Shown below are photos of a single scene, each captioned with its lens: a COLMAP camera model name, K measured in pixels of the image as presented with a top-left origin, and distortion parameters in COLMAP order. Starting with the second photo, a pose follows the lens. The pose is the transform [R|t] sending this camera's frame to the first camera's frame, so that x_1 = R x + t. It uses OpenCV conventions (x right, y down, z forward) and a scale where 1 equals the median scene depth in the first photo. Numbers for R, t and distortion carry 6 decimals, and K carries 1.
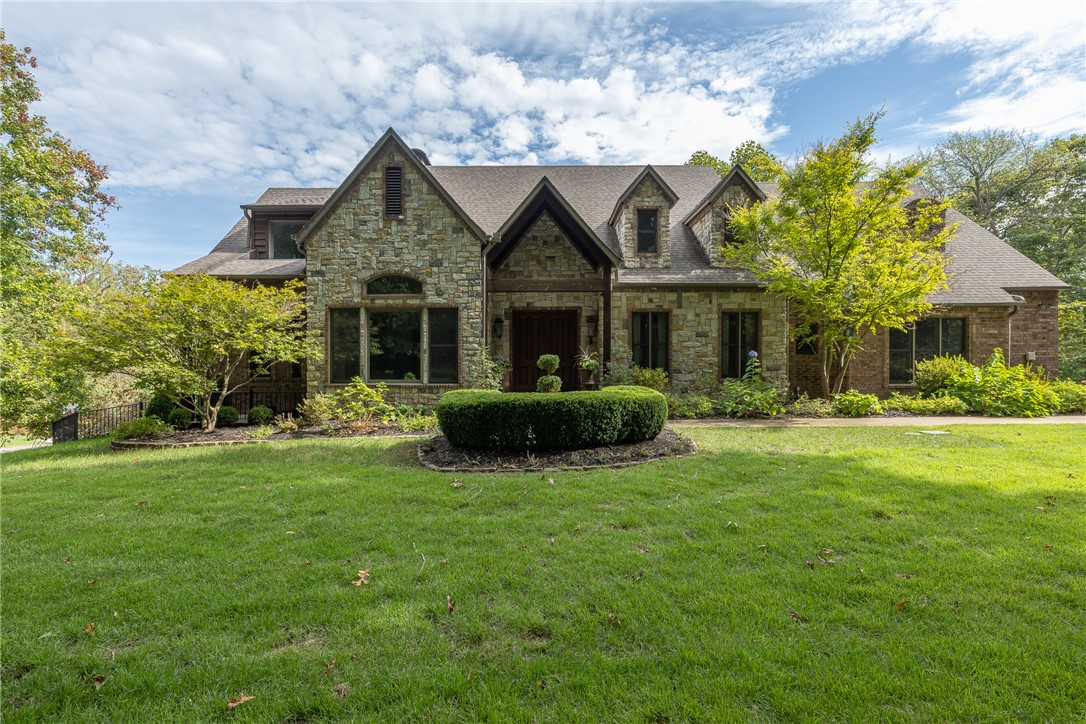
lens RADIAL K [[445.5, 0, 543.0], [0, 445.5, 362.0], [0, 0, 1]] dist [0.000427, 0.000041]
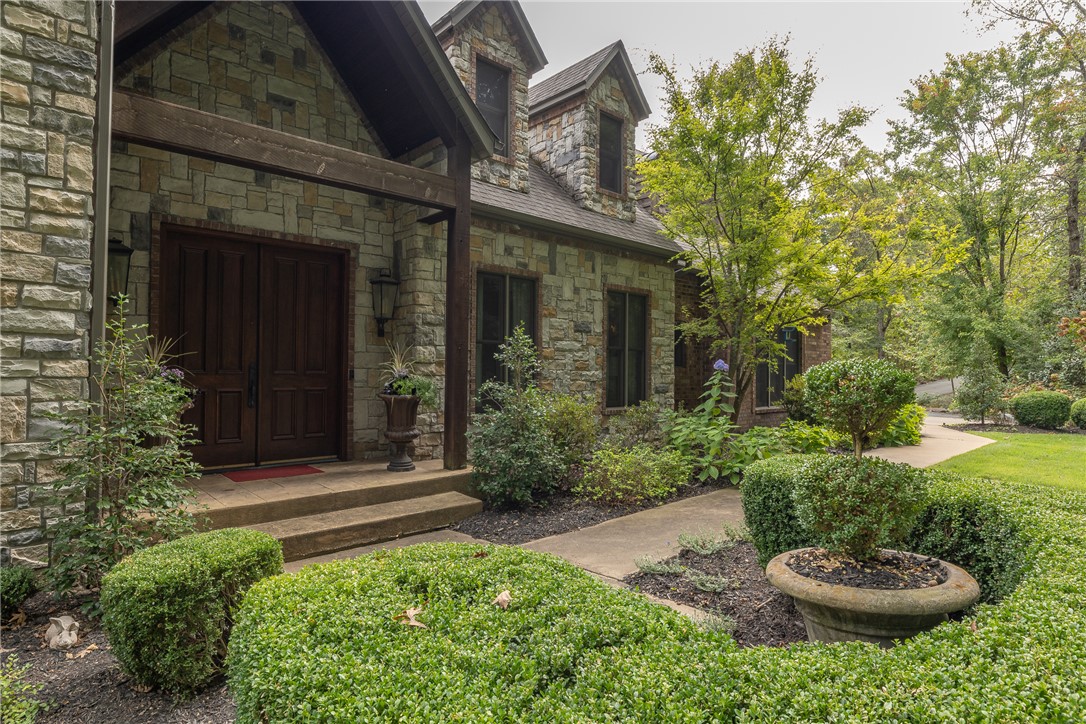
lens RADIAL K [[597.2, 0, 543.0], [0, 597.2, 362.0], [0, 0, 1]] dist [-0.002838, -0.000664]
pose [[0.732039, 0.016512, 0.681063, -0.166848], [-0.001049, 0.999732, -0.023110, -0.003669], [-0.681262, 0.016203, 0.731860, 0.506818]]
